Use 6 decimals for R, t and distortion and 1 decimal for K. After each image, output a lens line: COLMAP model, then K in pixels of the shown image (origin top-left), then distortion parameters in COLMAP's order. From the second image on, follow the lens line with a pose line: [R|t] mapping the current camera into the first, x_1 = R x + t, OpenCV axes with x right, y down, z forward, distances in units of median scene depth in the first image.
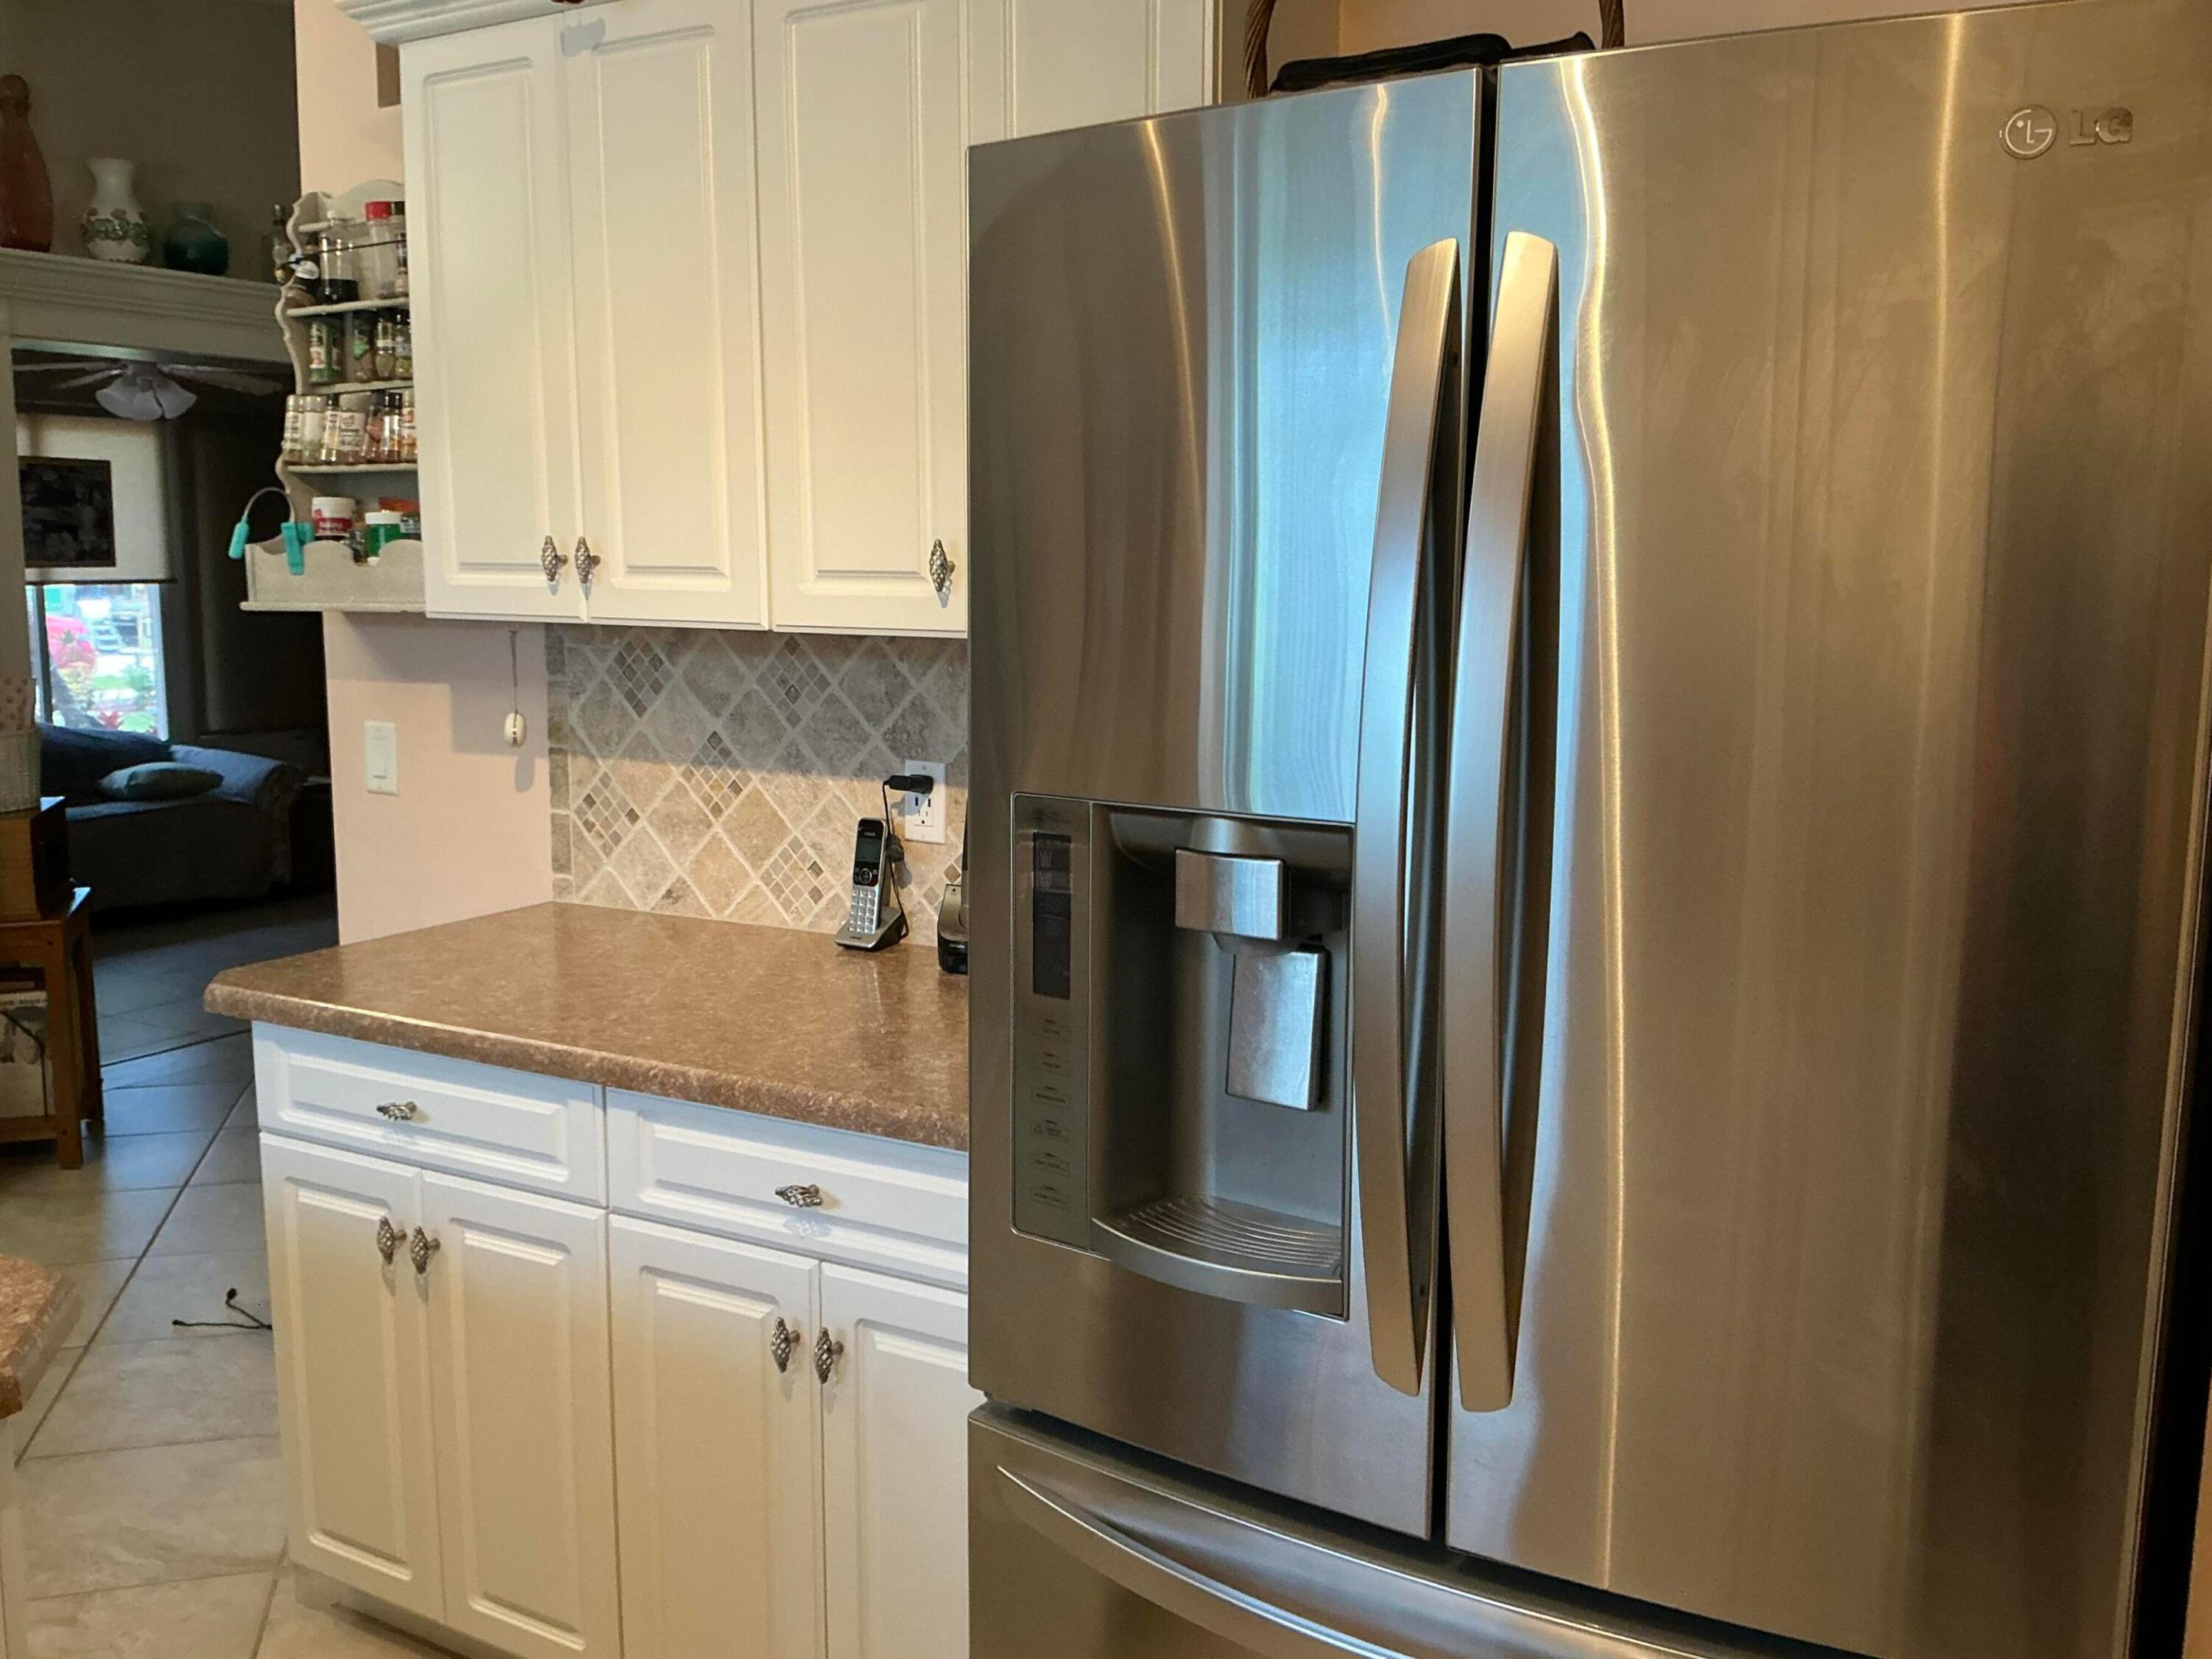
lens RADIAL K [[1796.6, 0, 1106.0], [0, 1796.6, 829.5], [0, 0, 1]] dist [0.004496, 0.000551]
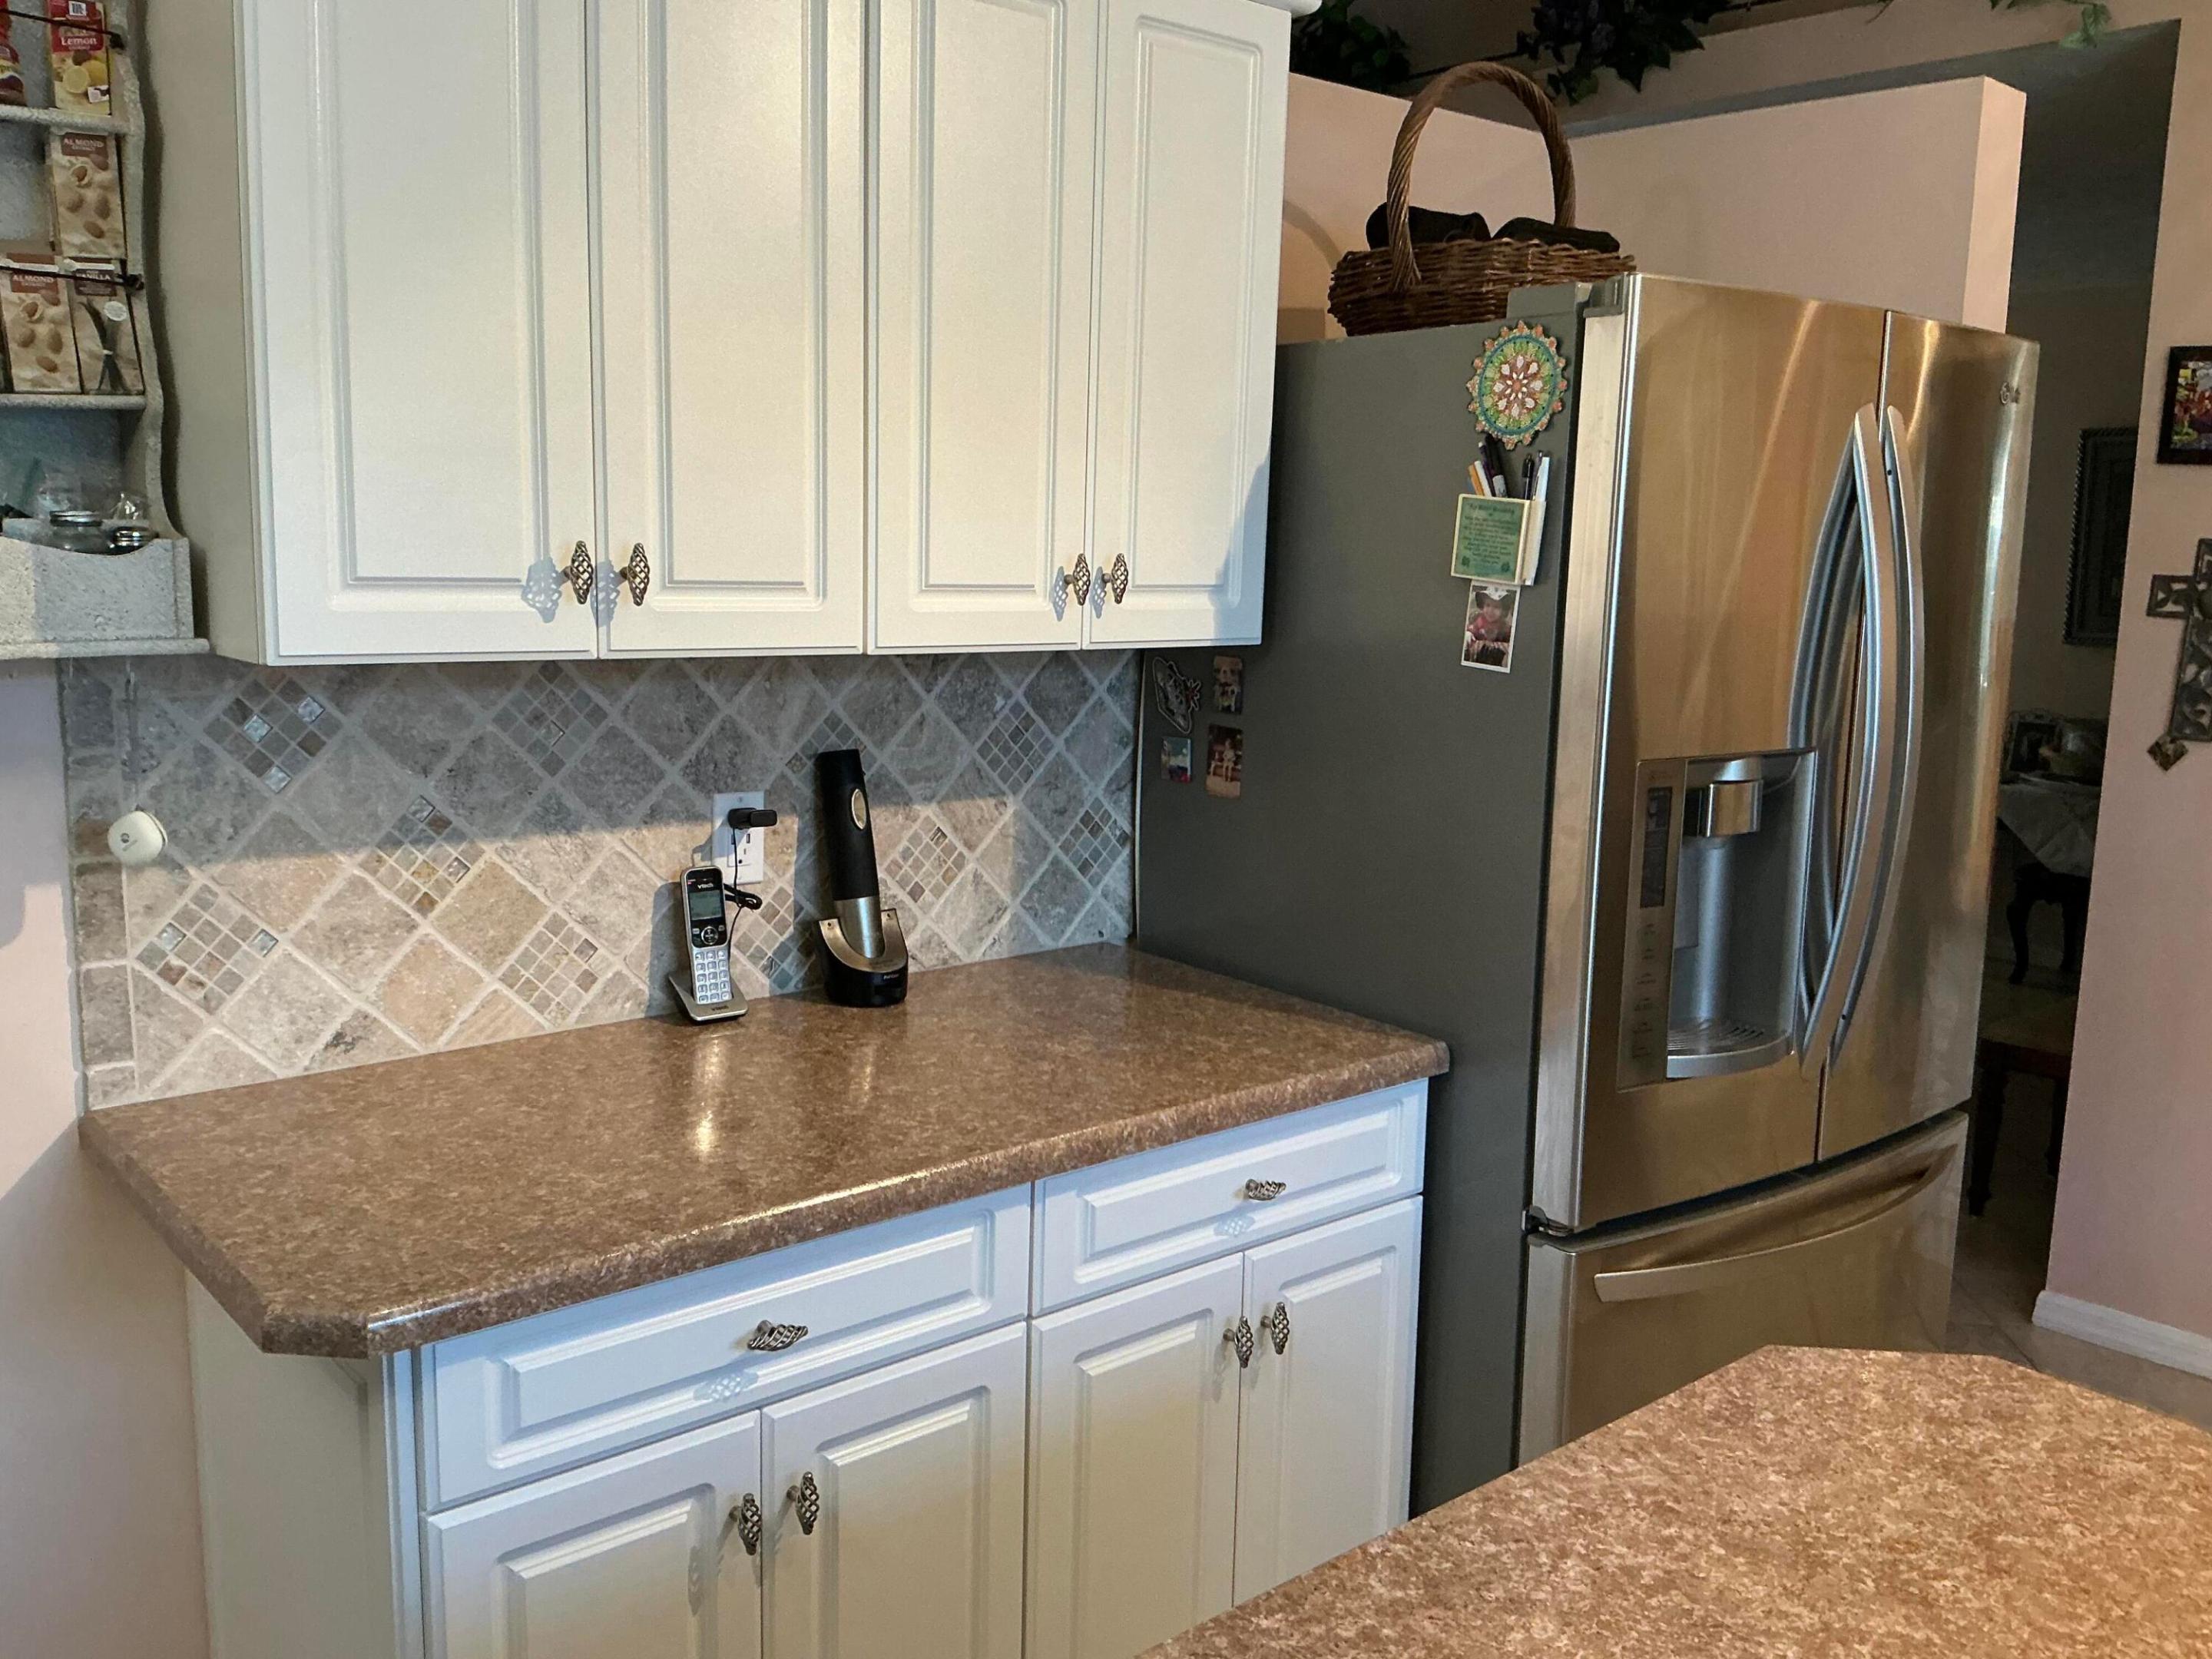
lens RADIAL K [[1903.1, 0, 1106.0], [0, 1903.1, 829.5], [0, 0, 1]] dist [0.012832, 0.001630]
pose [[0.353092, -0.144792, 0.924317, -0.845347], [0.113369, 0.987294, 0.111350, -0.097155], [-0.928695, 0.065472, 0.365020, 0.469121]]
